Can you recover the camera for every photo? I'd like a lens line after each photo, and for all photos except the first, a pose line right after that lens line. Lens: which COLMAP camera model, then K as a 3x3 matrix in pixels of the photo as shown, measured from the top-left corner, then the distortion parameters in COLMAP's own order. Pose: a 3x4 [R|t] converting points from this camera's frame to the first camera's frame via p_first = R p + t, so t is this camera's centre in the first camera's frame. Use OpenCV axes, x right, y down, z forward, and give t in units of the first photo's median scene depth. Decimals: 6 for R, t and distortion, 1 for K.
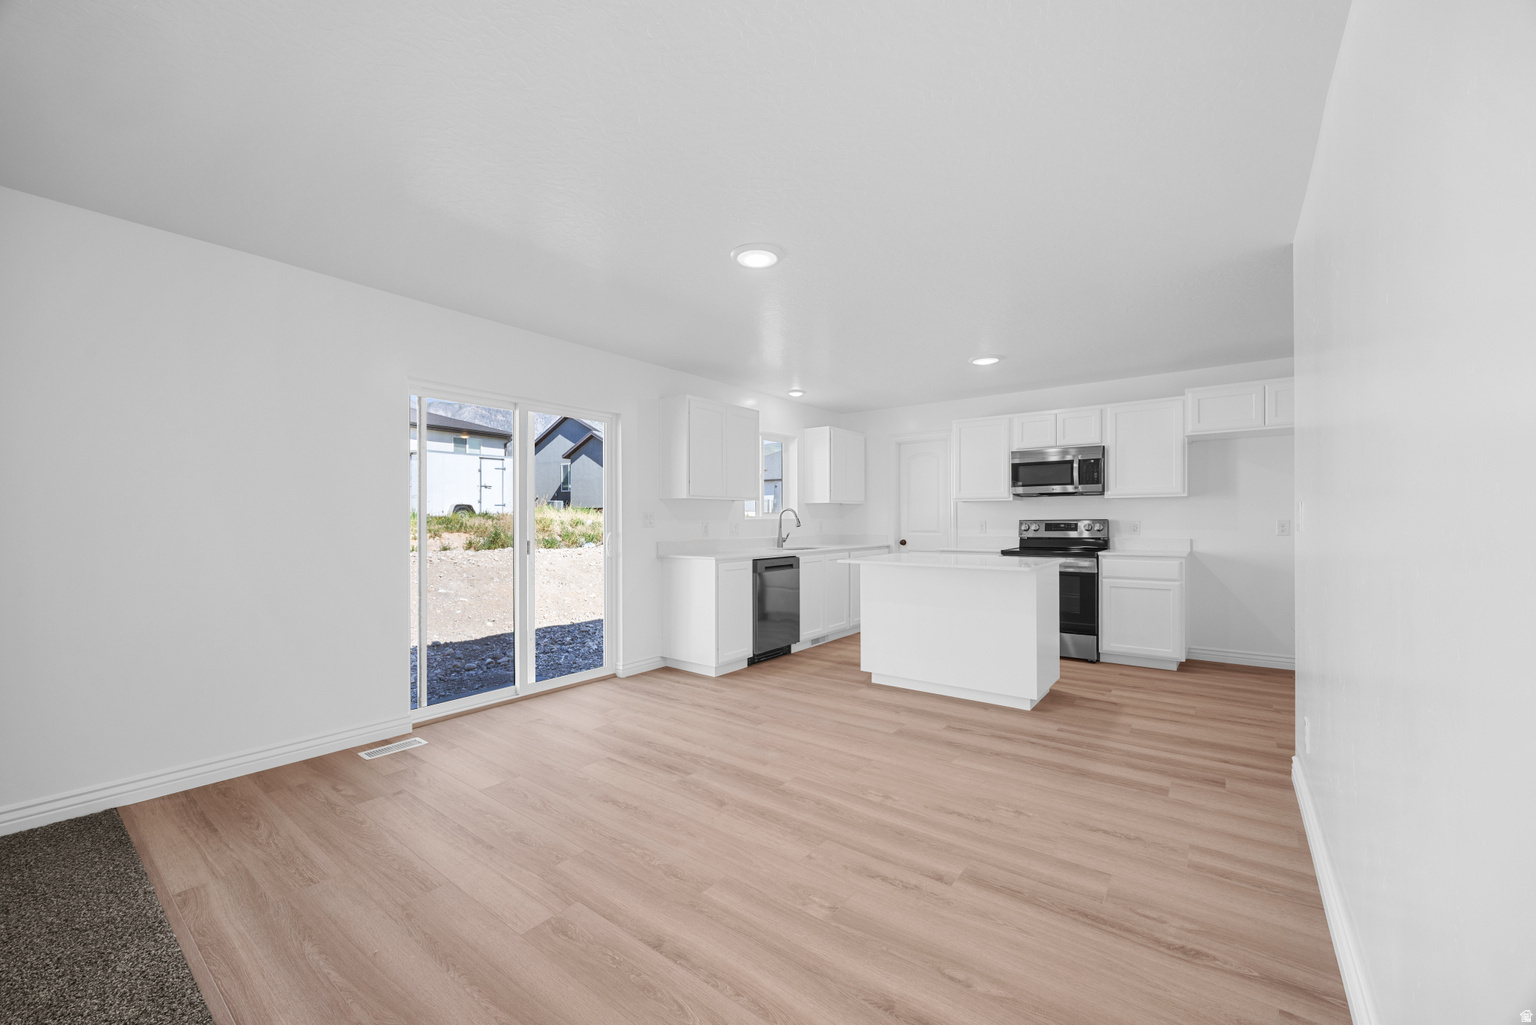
lens RADIAL K [[601.5, 0, 772.0], [0, 601.5, 525.9], [0, 0, 1]] dist [-0.001220, 0.000272]
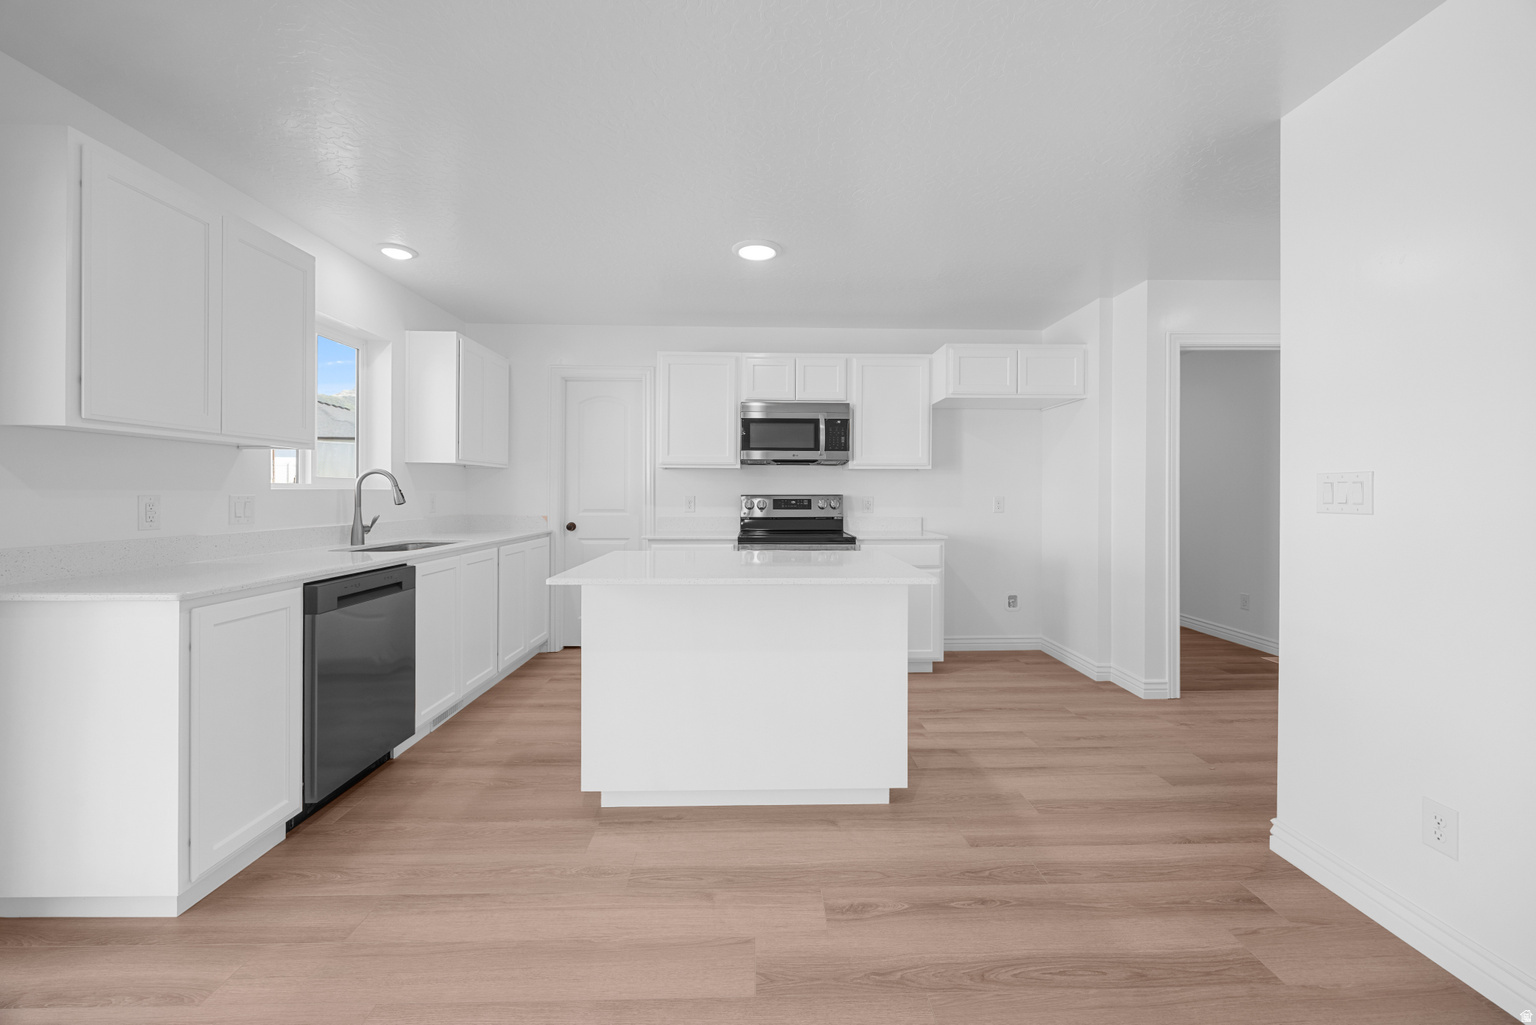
lens RADIAL K [[601.5, 0, 772.8], [0, 601.5, 498.5], [0, 0, 1]] dist [-0.001220, 0.000272]
pose [[0.778479, 0.003088, 0.627664, -0.039914], [-0.001743, 0.999995, -0.002758, -0.003448], [-0.627669, 0.001053, 0.778480, 0.453746]]
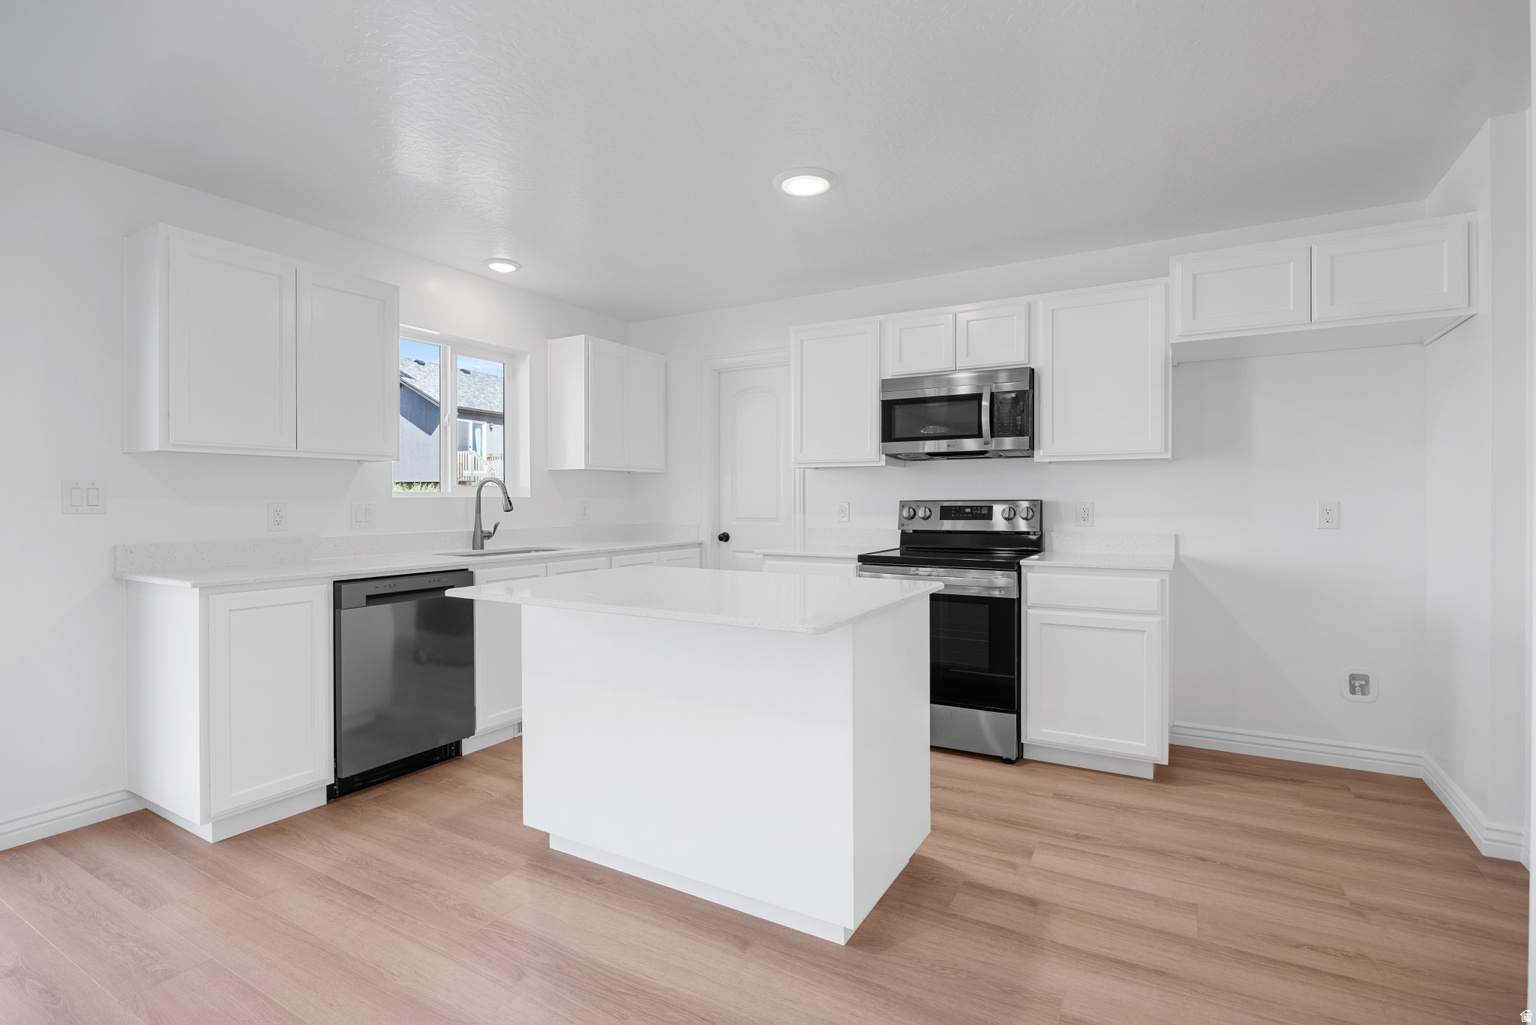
lens RADIAL K [[727.6, 0, 776.7], [0, 727.6, 506.0], [0, 0, 1]] dist [-0.011729, 0.001015]
pose [[0.991877, 0.001915, 0.127190, 0.240988], [-0.001871, 0.999998, -0.000461, -0.004344], [-0.127190, 0.000219, 0.991878, 0.377563]]
